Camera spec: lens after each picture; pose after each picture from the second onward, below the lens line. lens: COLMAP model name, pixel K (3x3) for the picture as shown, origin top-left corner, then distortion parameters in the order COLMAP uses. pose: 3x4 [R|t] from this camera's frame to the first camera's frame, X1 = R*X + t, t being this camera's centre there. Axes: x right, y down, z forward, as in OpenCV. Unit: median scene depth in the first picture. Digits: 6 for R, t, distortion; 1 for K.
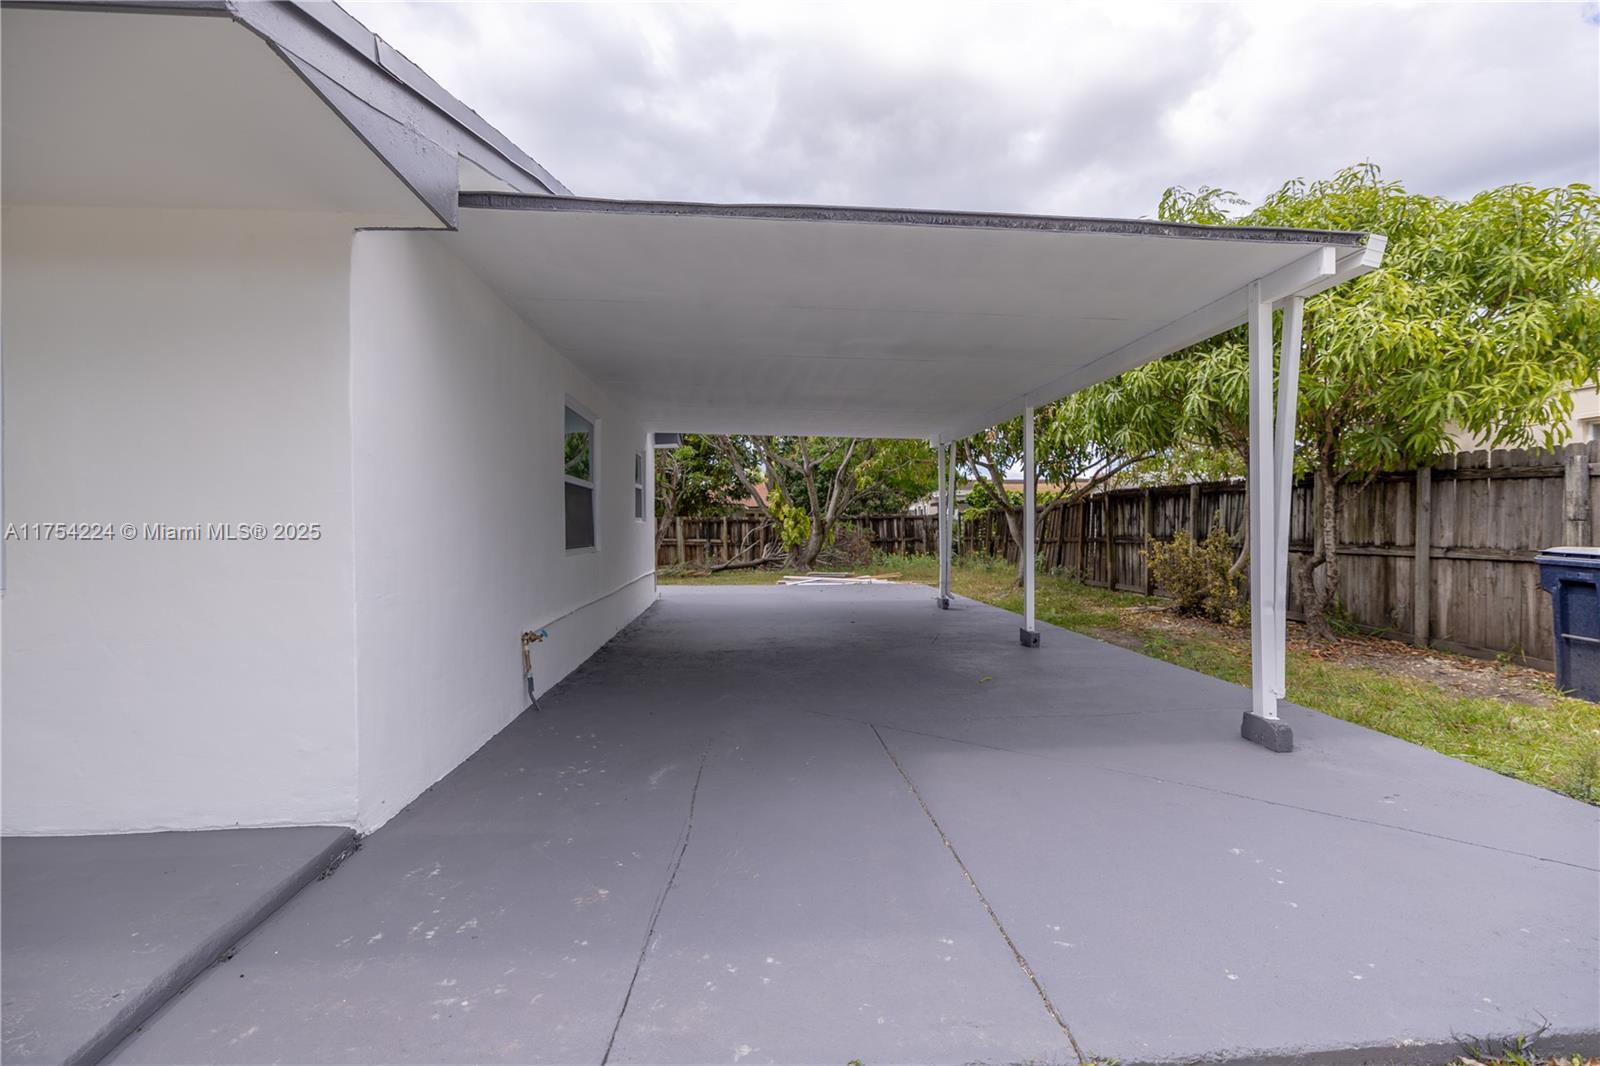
lens RADIAL K [[746.5, 0, 802.5], [0, 746.5, 533.4], [0, 0, 1]] dist [0.000212, 0.000479]
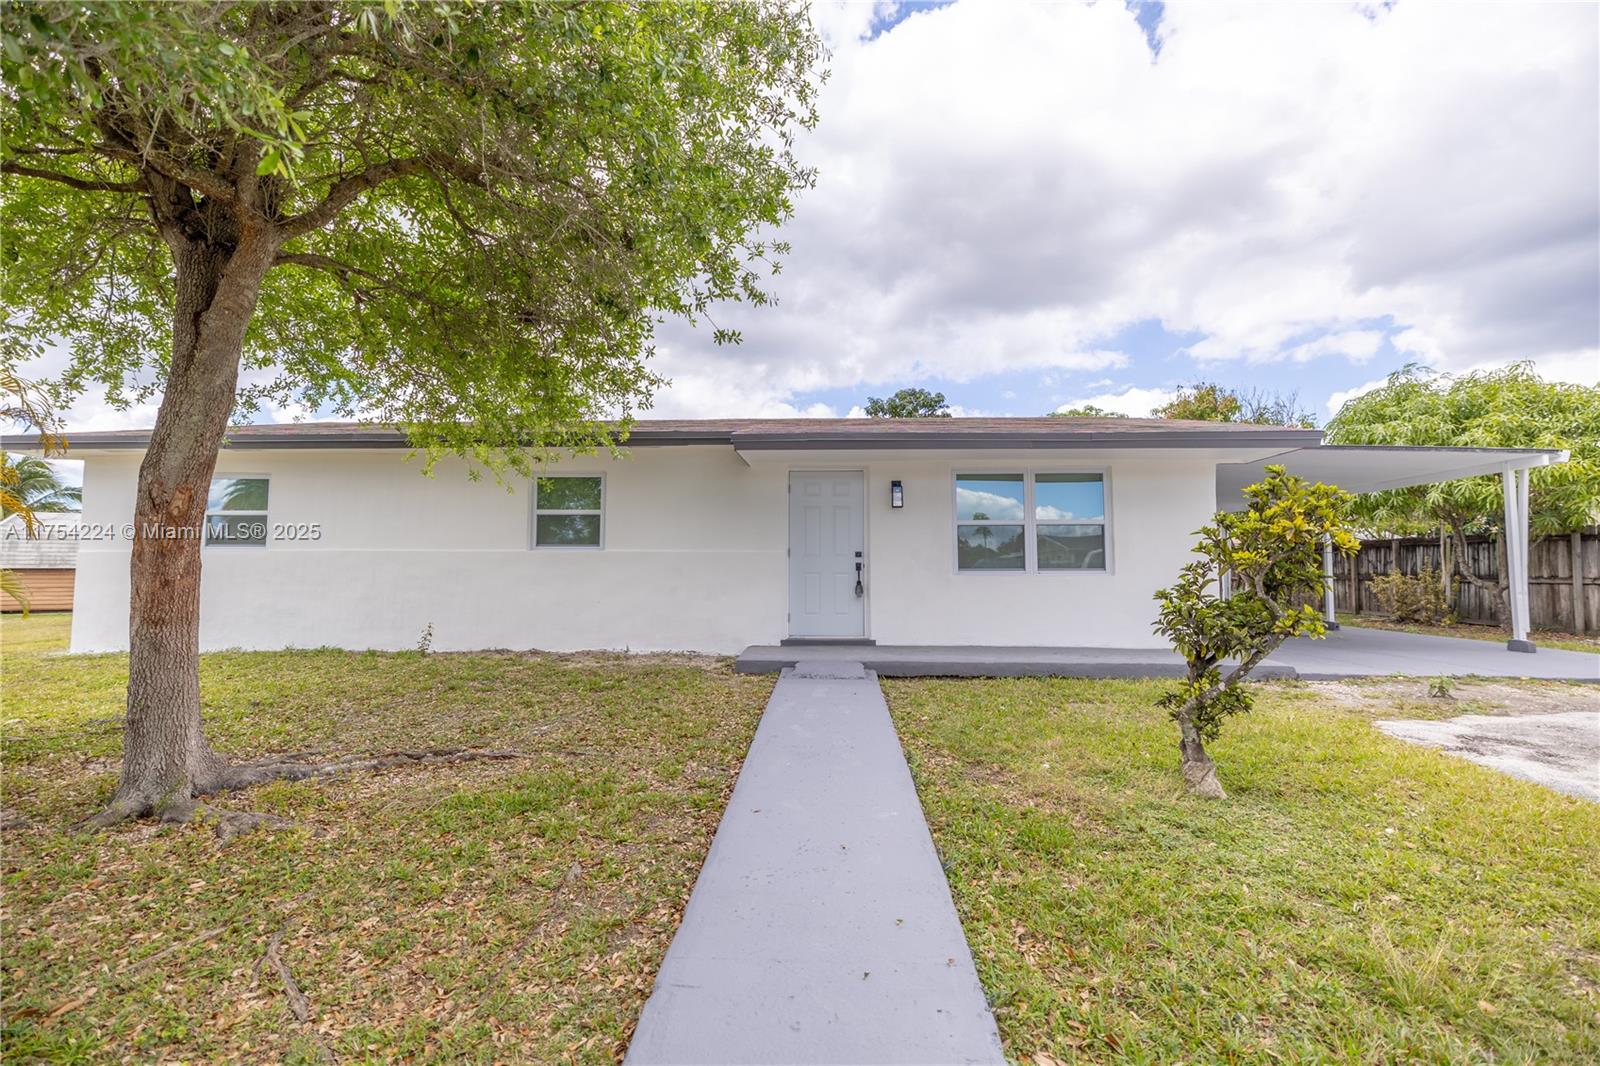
lens RADIAL K [[681.4, 0, 799.1], [0, 681.4, 529.2], [0, 0, 1]] dist [-0.001722, 0.000324]
pose [[0.991240, 0.004261, -0.132003, -0.761634], [-0.013444, 0.997543, -0.068760, 0.037700], [0.131385, 0.069933, 0.988862, -0.817188]]
